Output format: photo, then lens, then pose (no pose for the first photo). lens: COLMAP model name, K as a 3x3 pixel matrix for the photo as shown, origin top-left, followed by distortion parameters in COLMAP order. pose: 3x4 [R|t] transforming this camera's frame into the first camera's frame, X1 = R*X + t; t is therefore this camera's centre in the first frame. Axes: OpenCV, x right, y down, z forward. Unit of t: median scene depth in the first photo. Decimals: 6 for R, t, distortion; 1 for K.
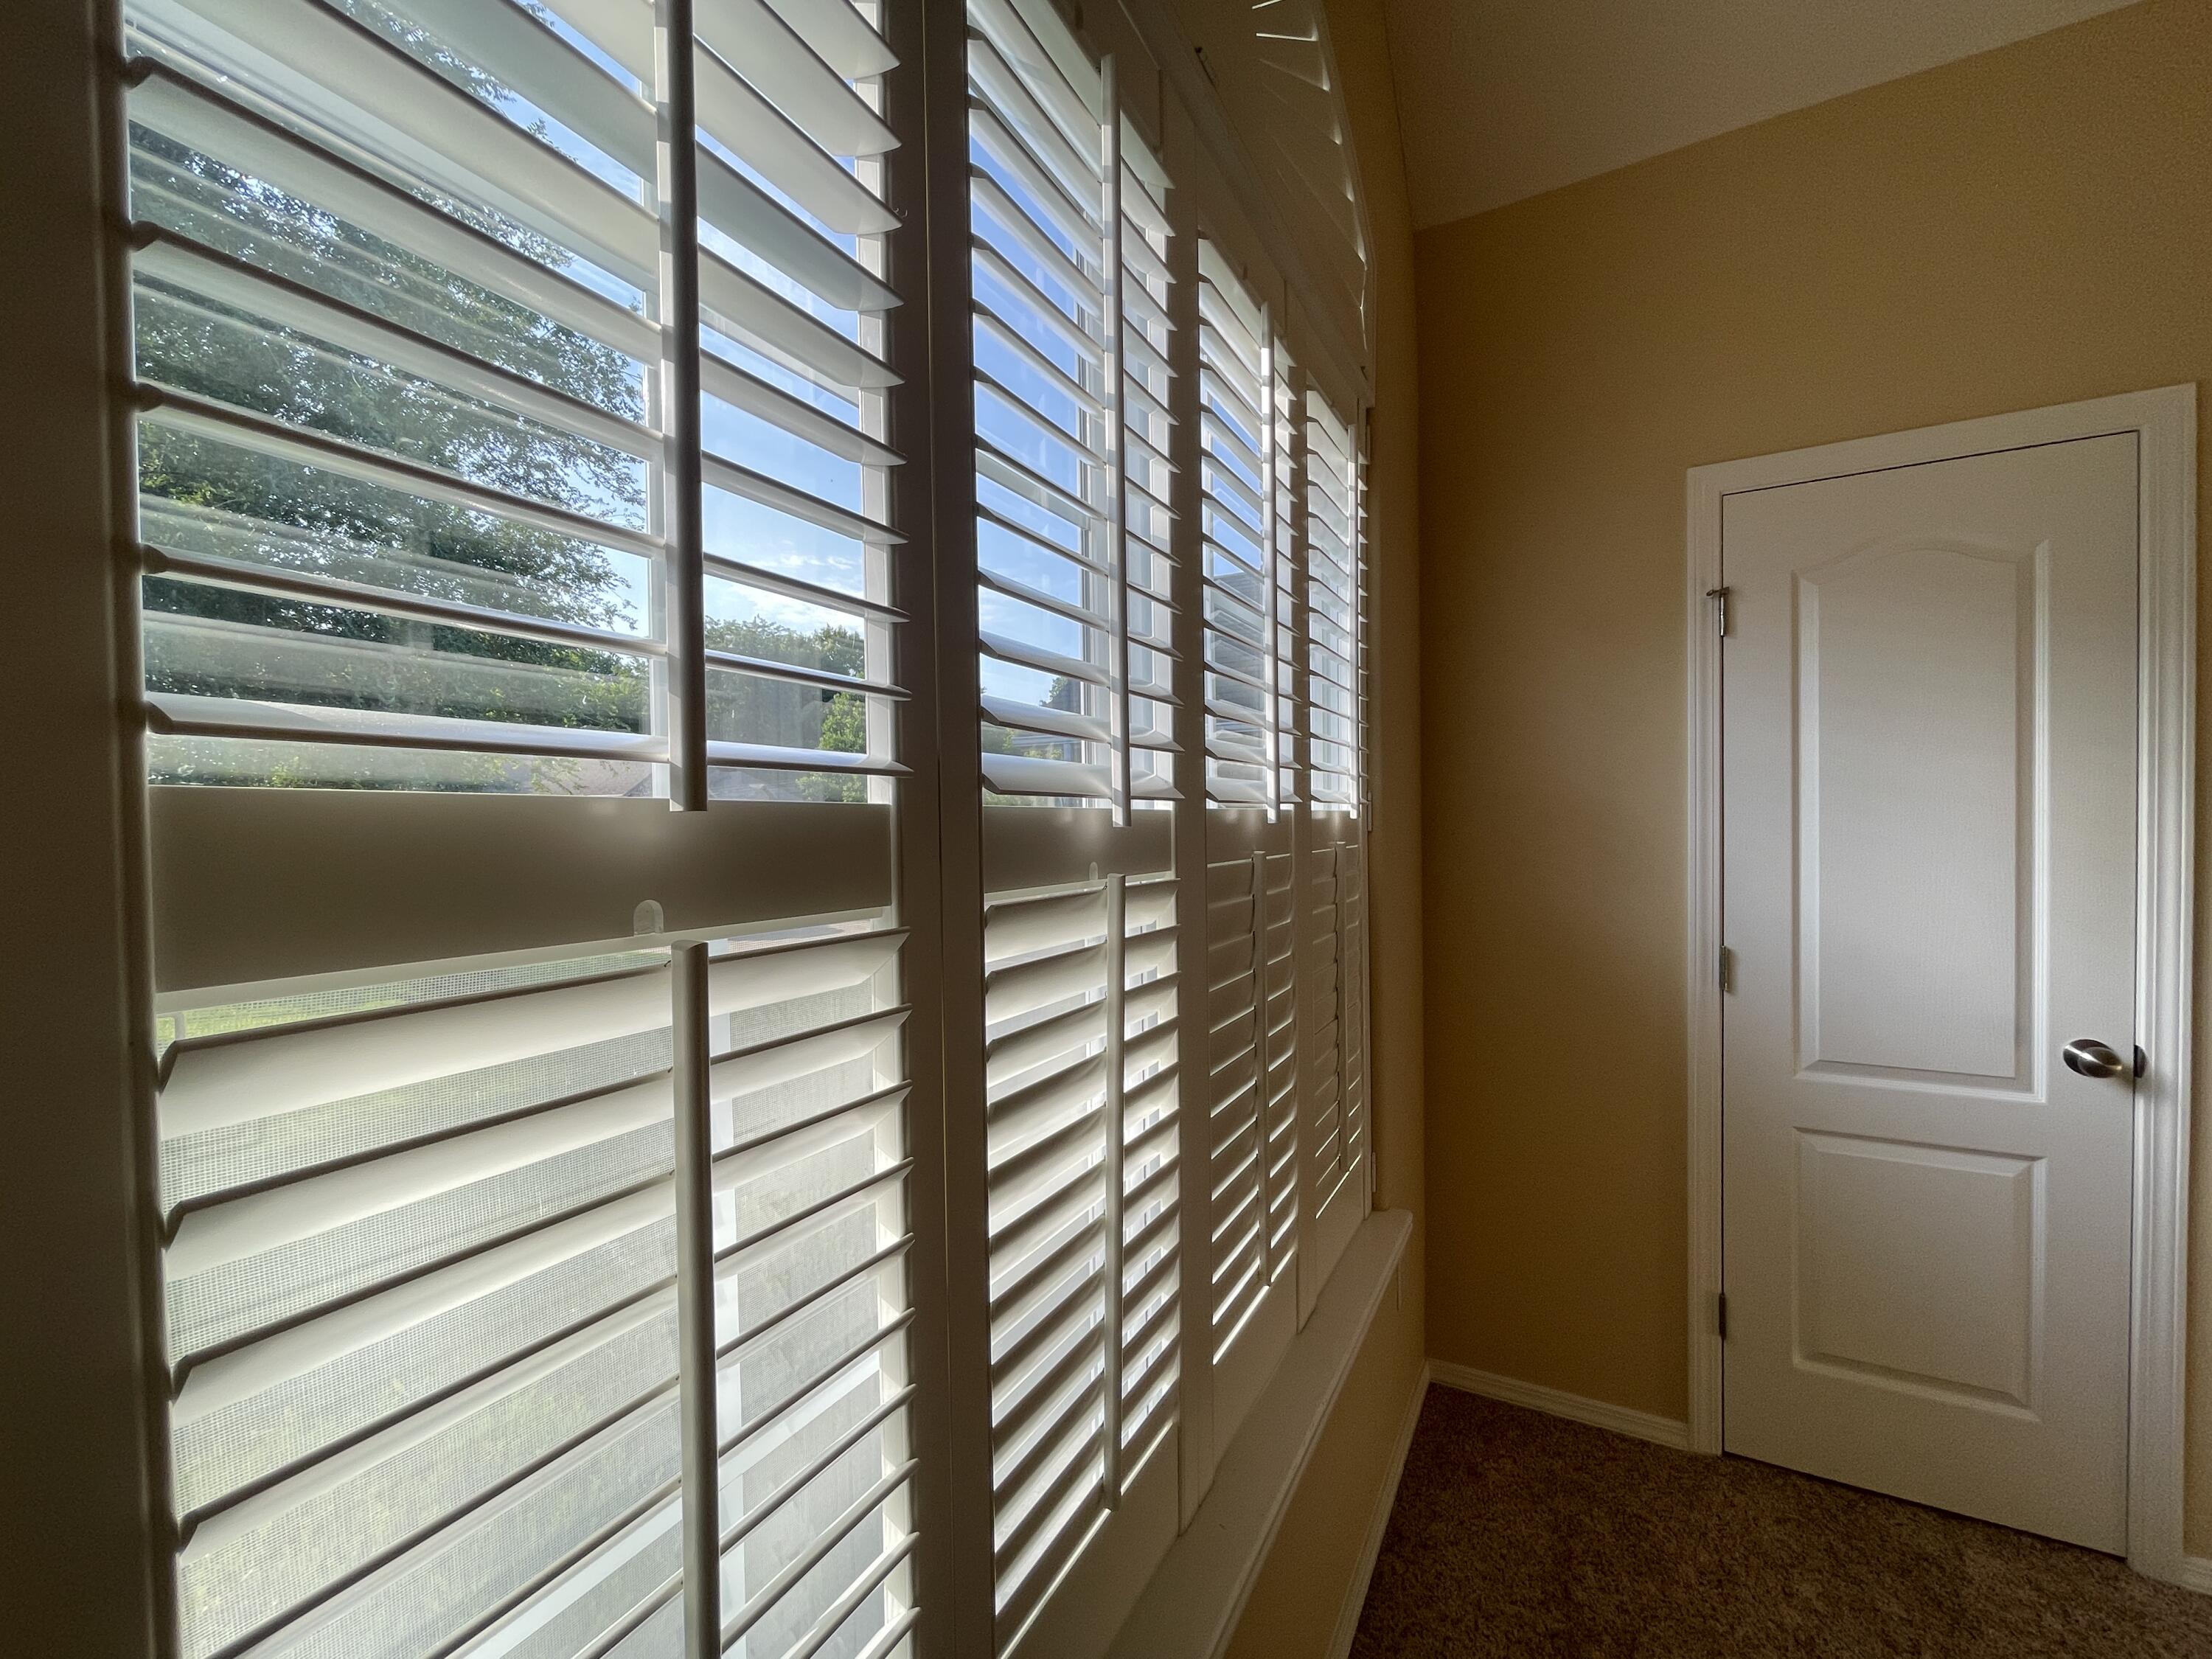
lens RADIAL K [[895.4, 0, 1095.3], [0, 895.4, 841.1], [0, 0, 1]] dist [-0.002864, 0.000720]
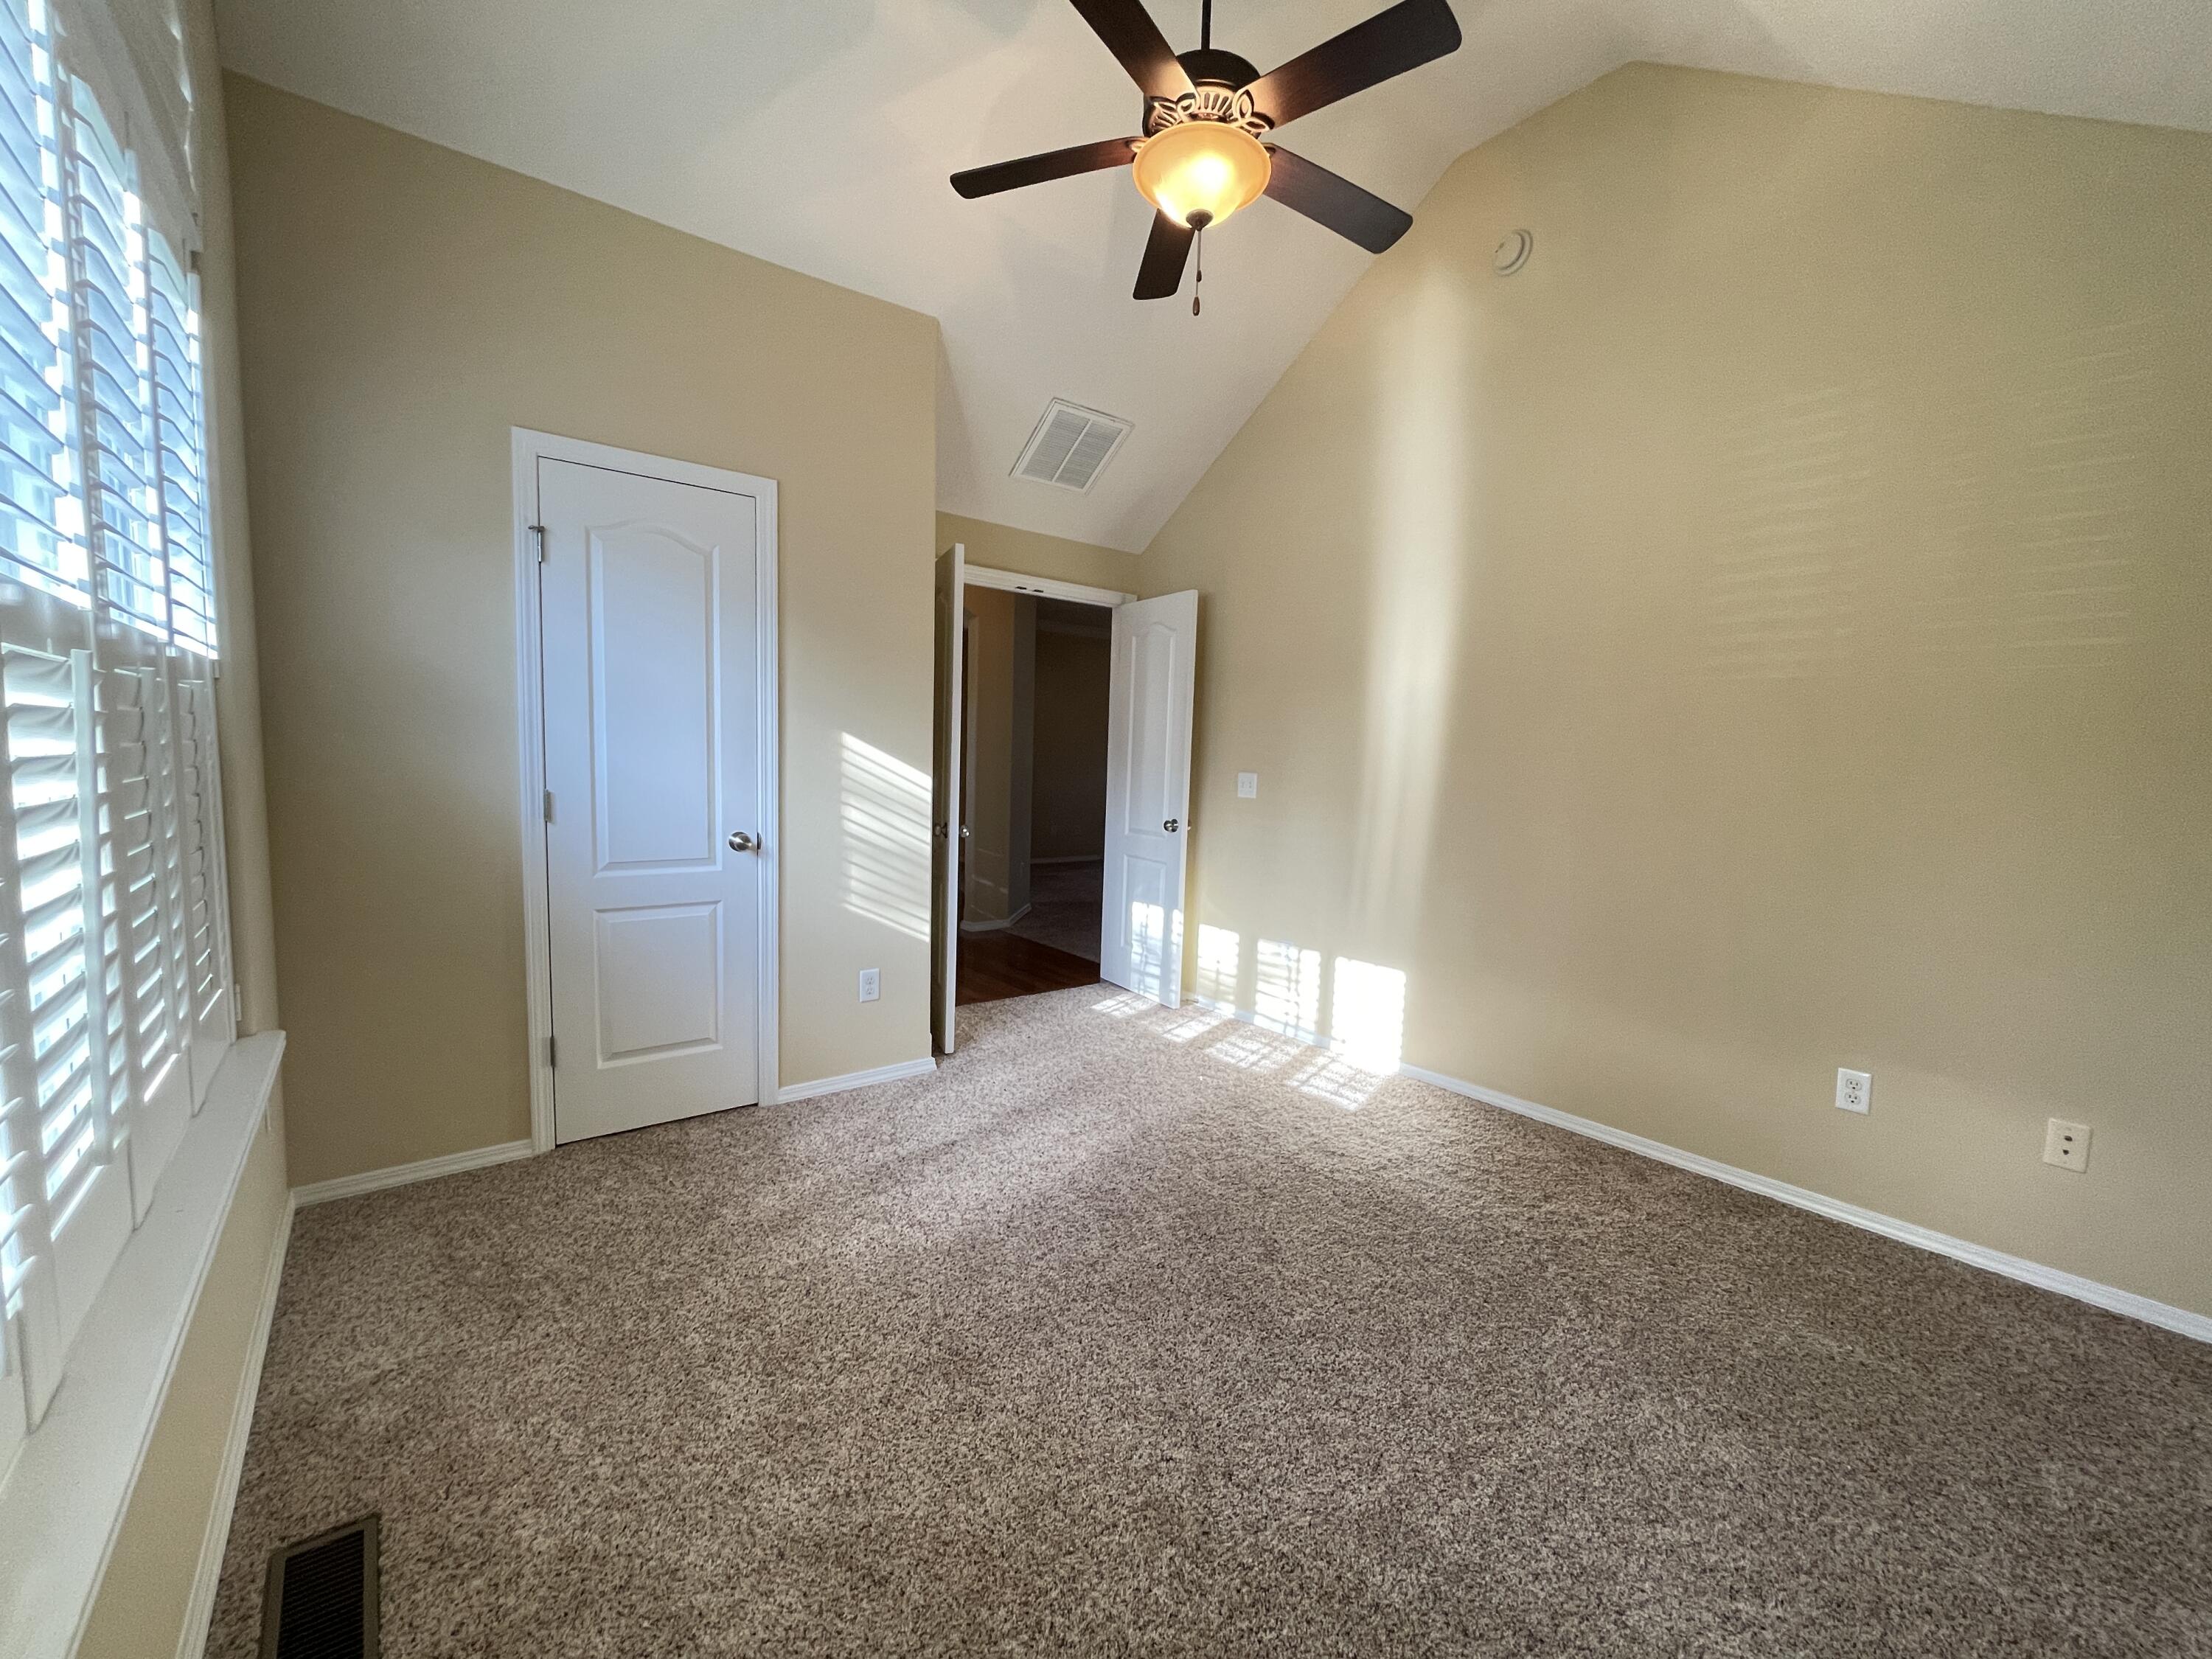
lens RADIAL K [[895.4, 0, 1095.3], [0, 895.4, 841.1], [0, 0, 1]] dist [-0.002864, 0.000720]
pose [[0.388078, -0.060967, 0.919608, -0.275744], [-0.019374, 0.997049, 0.074277, 0.086330], [-0.921423, -0.046642, 0.385752, -0.360537]]
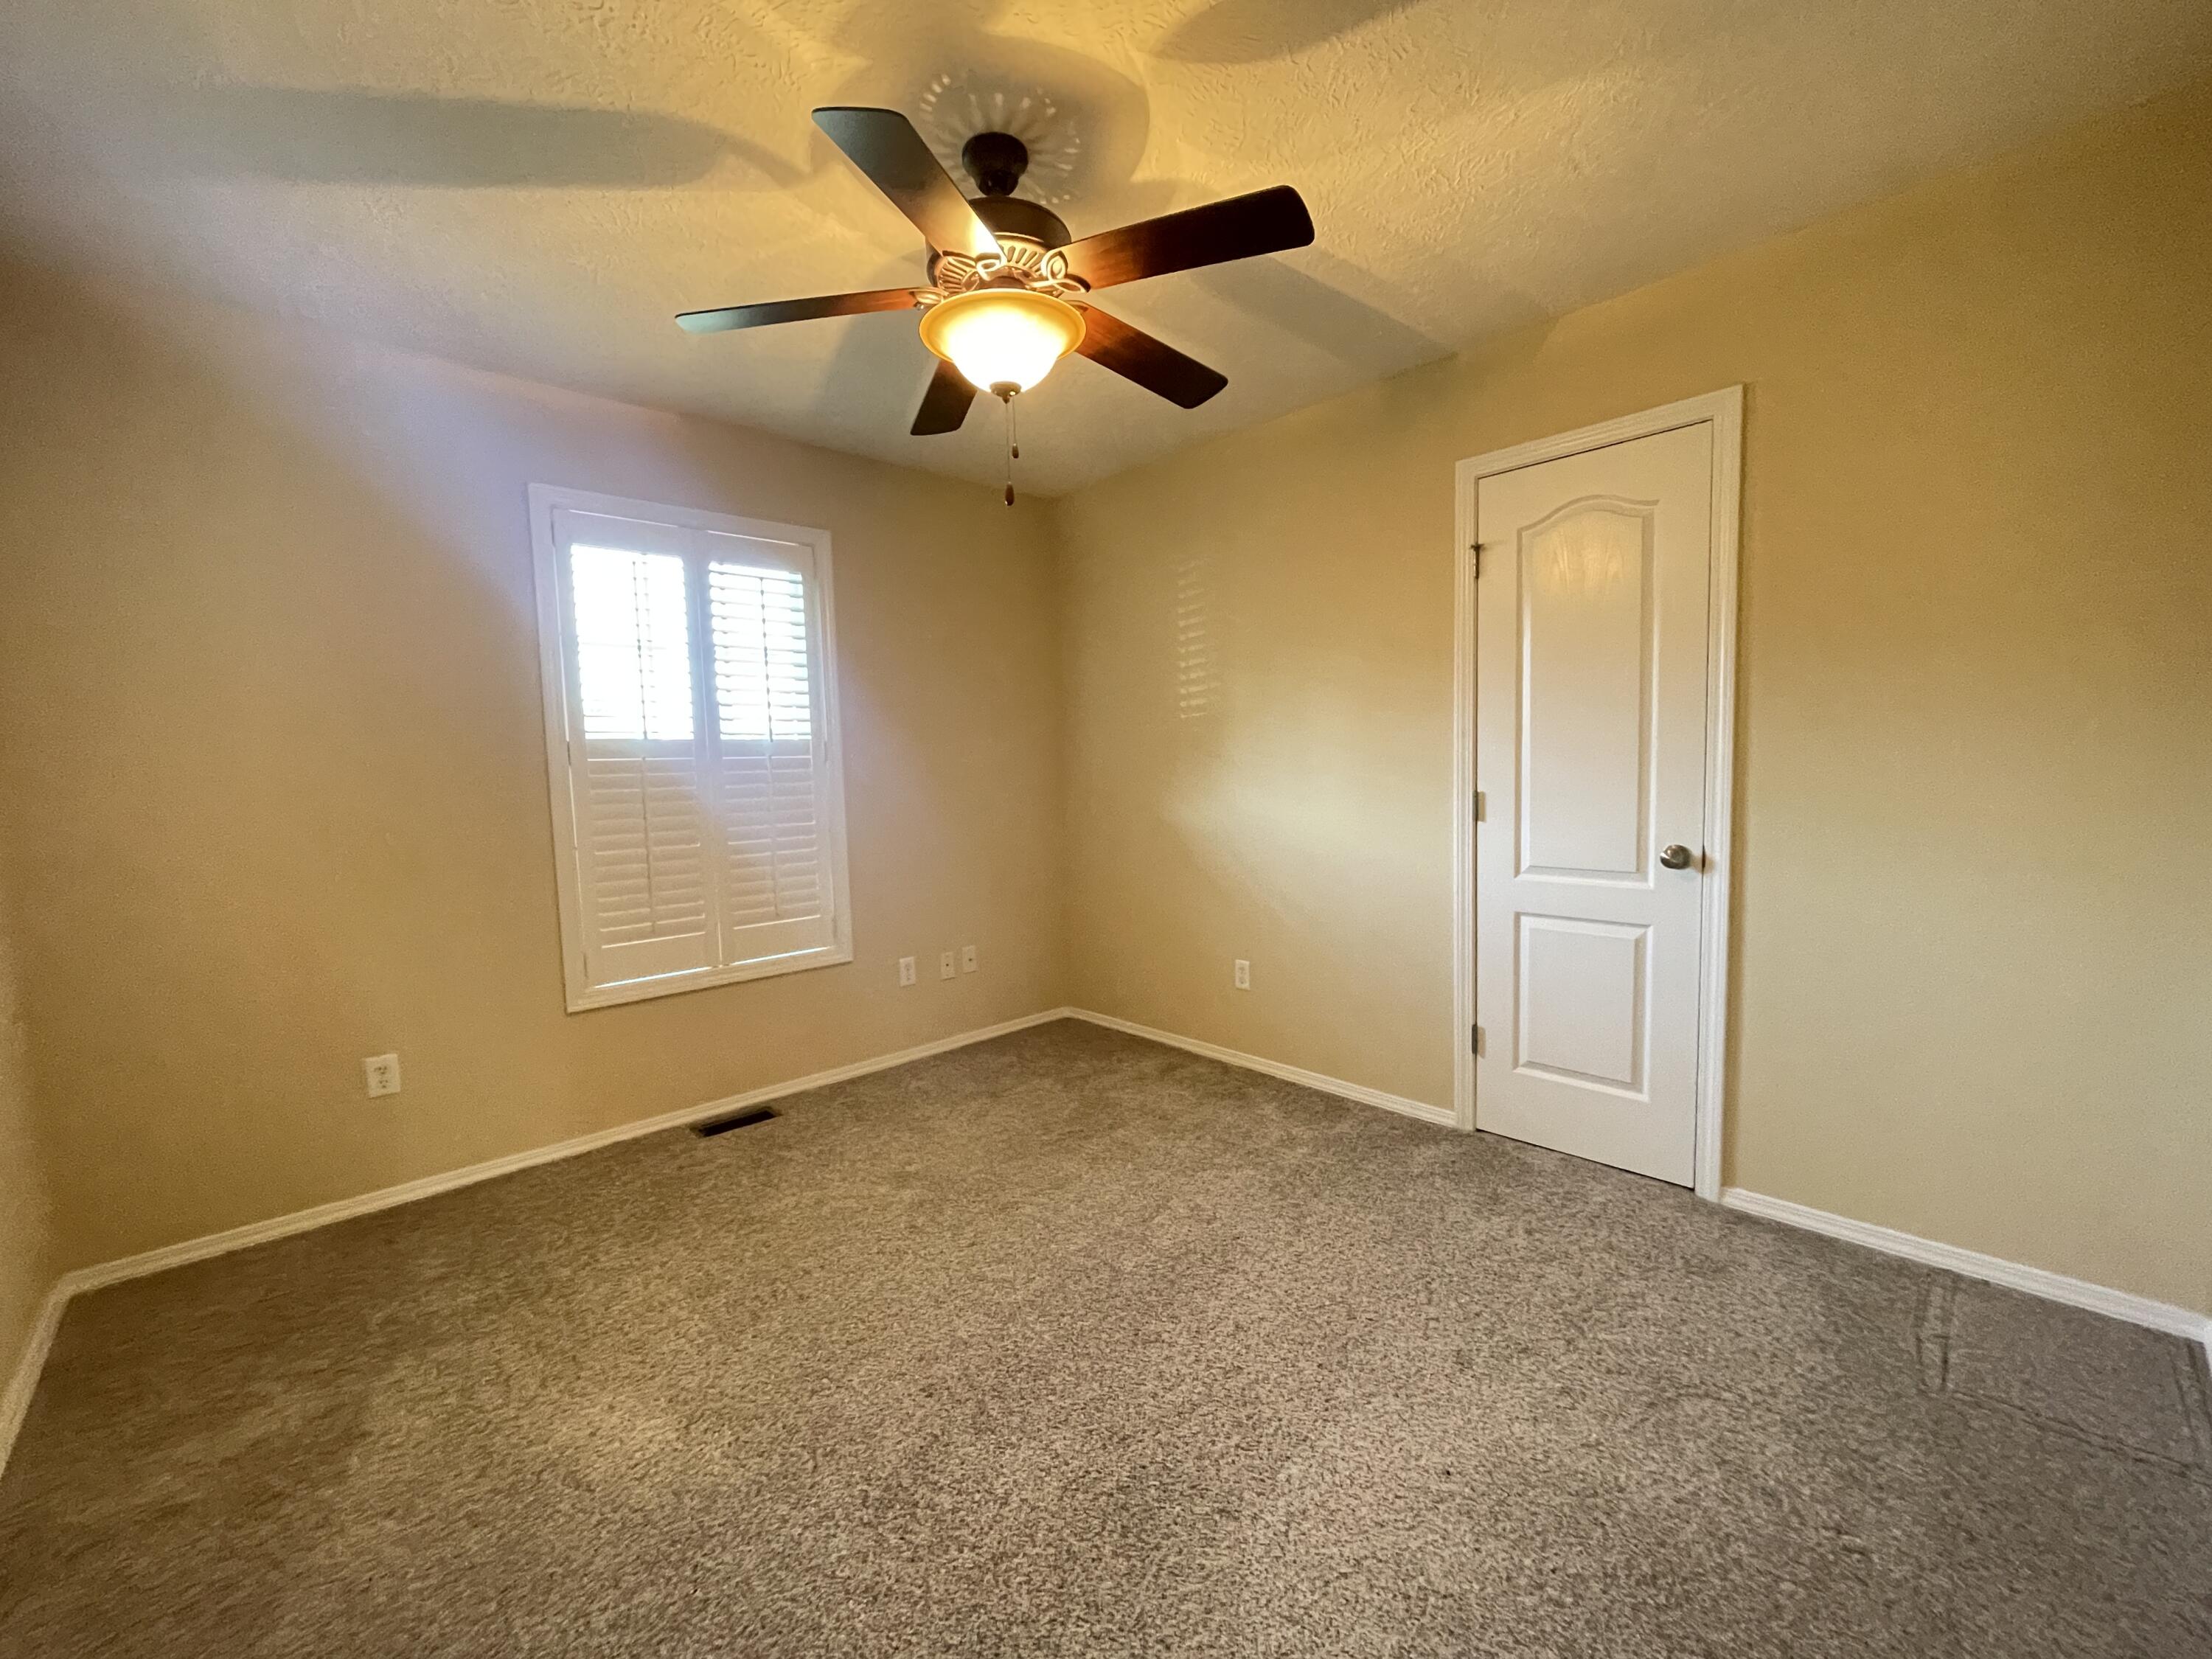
lens RADIAL K [[895.4, 0, 1095.3], [0, 895.4, 841.1], [0, 0, 1]] dist [-0.002864, 0.000720]
pose [[0.951922, 0.014909, -0.305979, 0.617042], [0.008232, 0.997209, 0.074201, 0.095047], [0.306231, -0.073153, 0.949142, -0.665090]]
